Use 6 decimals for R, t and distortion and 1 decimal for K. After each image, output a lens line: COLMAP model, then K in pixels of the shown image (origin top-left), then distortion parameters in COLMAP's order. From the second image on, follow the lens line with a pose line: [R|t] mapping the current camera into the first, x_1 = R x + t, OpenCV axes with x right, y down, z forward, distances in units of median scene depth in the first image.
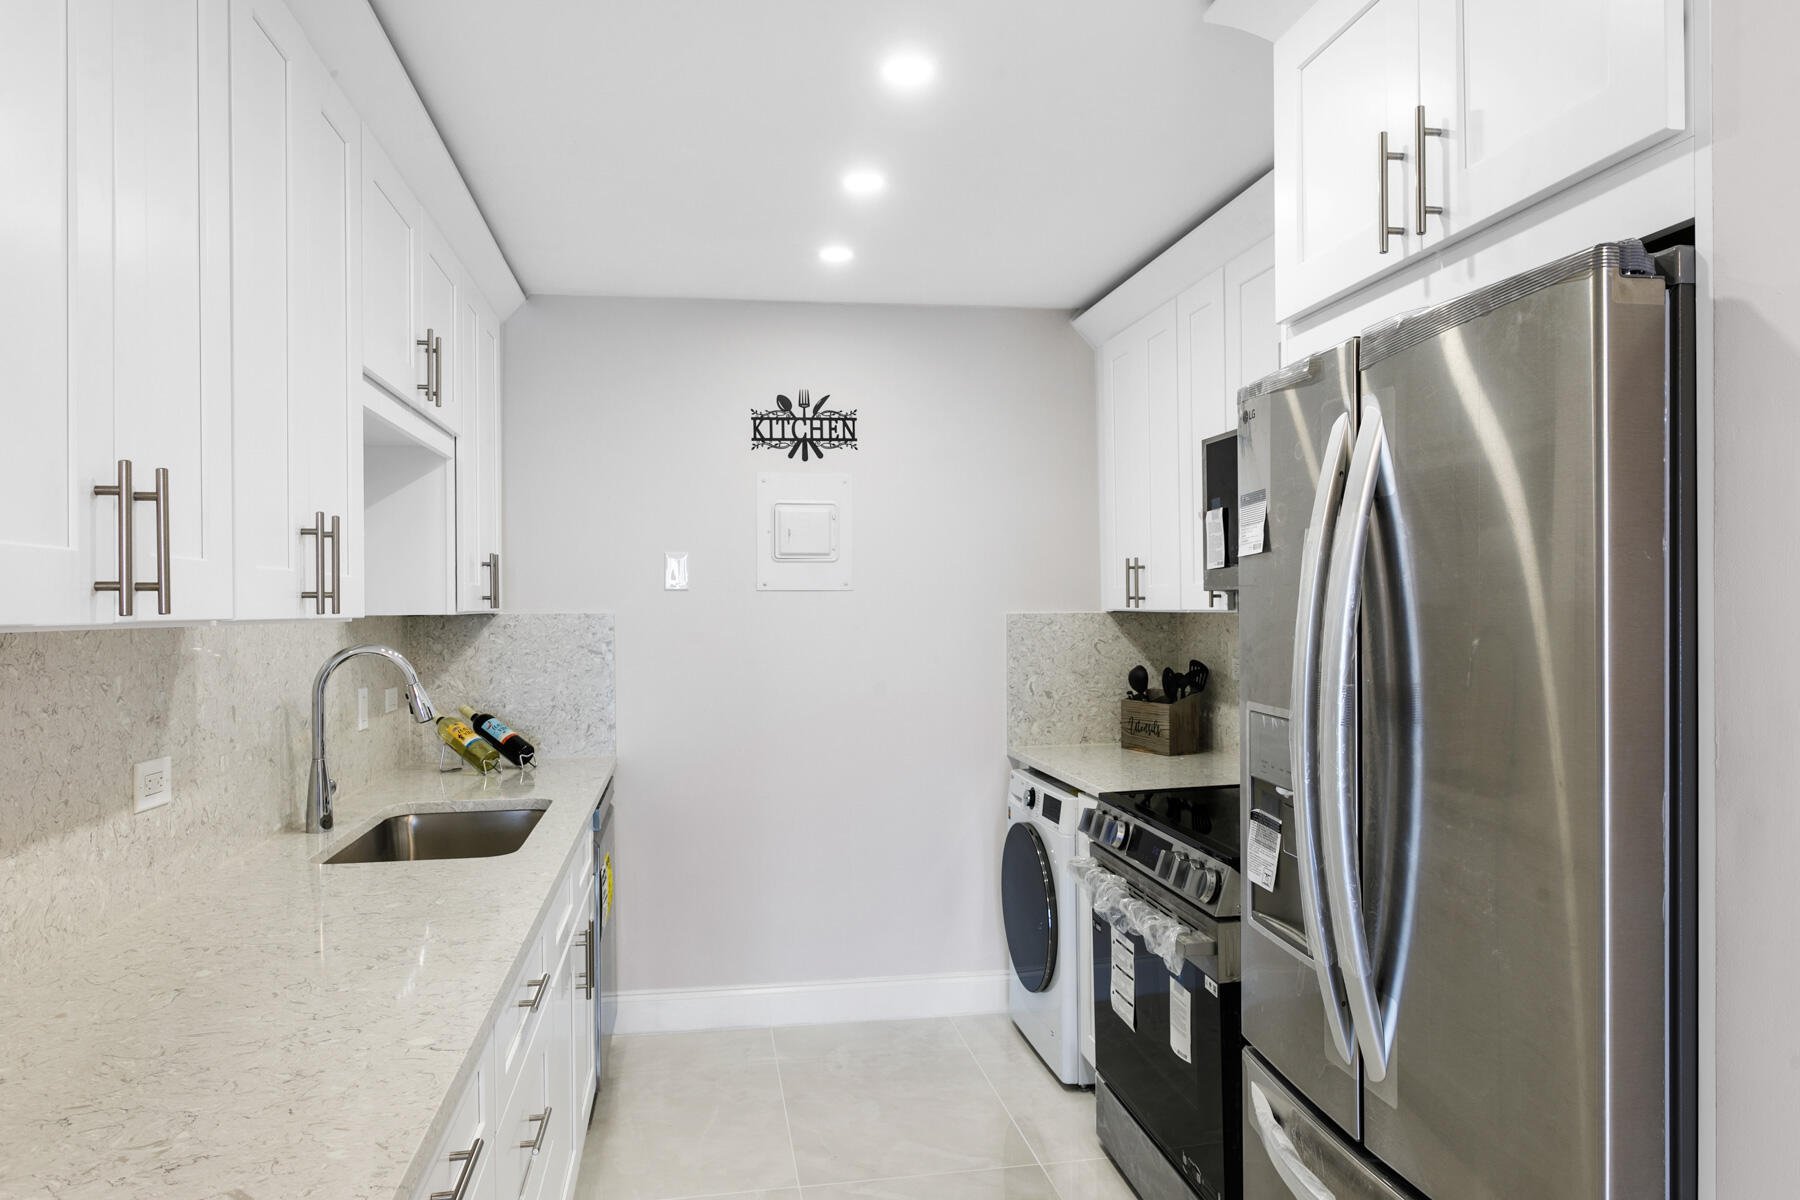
lens RADIAL K [[1183.2, 0, 900.0], [0, 1183.2, 600.0], [0, 0, 1]] dist [-0.004544, 0.002029]
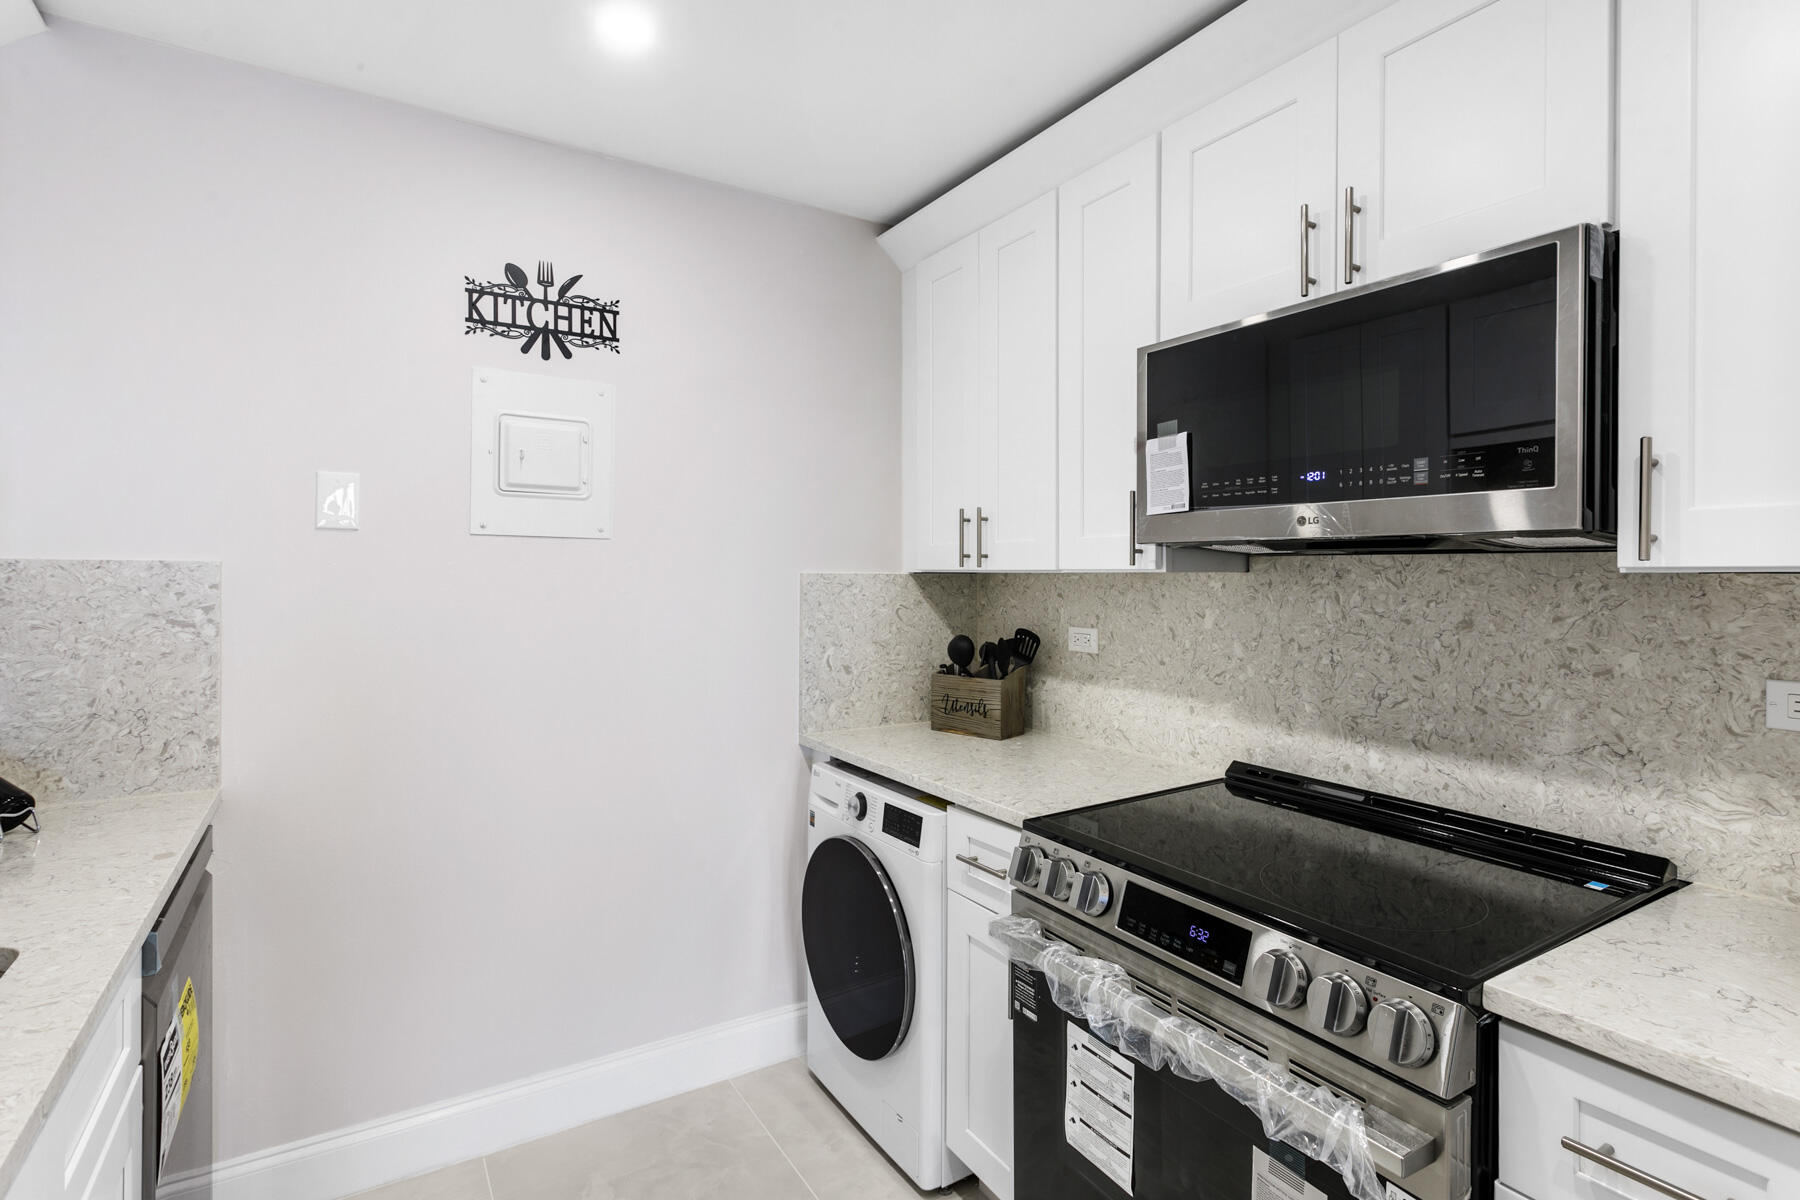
lens RADIAL K [[871.9, 0, 899.4], [0, 871.9, 574.1], [0, 0, 1]] dist [0.000038, 0.000528]
pose [[0.924565, 0.015585, 0.380705, -0.085550], [-0.016017, 0.999870, -0.002032, 0.013181], [-0.380687, -0.004219, 0.924694, 0.440923]]
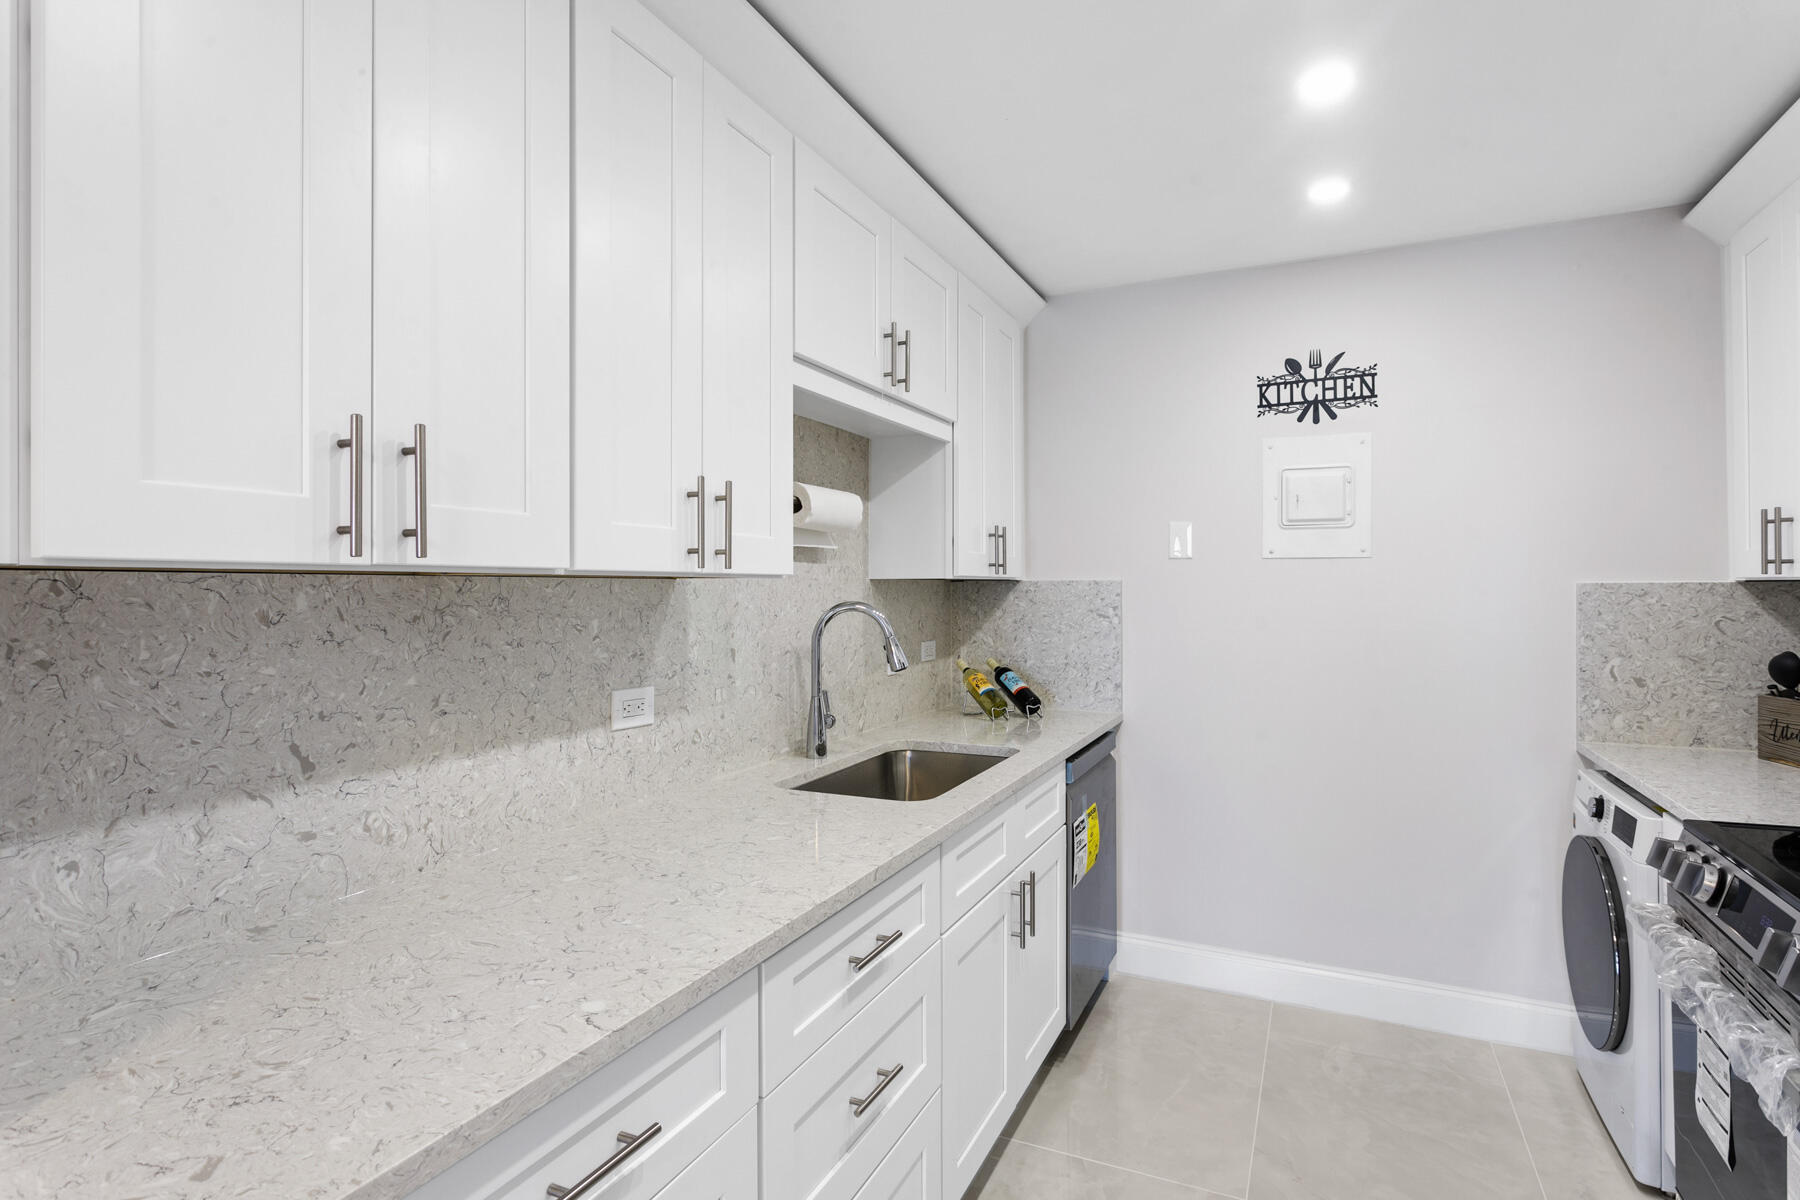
lens RADIAL K [[930.0, 0, 896.0], [0, 930.0, 580.4], [0, 0, 1]] dist [-0.011241, 0.007632]
pose [[0.816272, 0.002630, -0.577662, 0.081595], [-0.002439, 0.999996, 0.001107, 0.010909], [0.577663, 0.000506, 0.816275, 0.194419]]
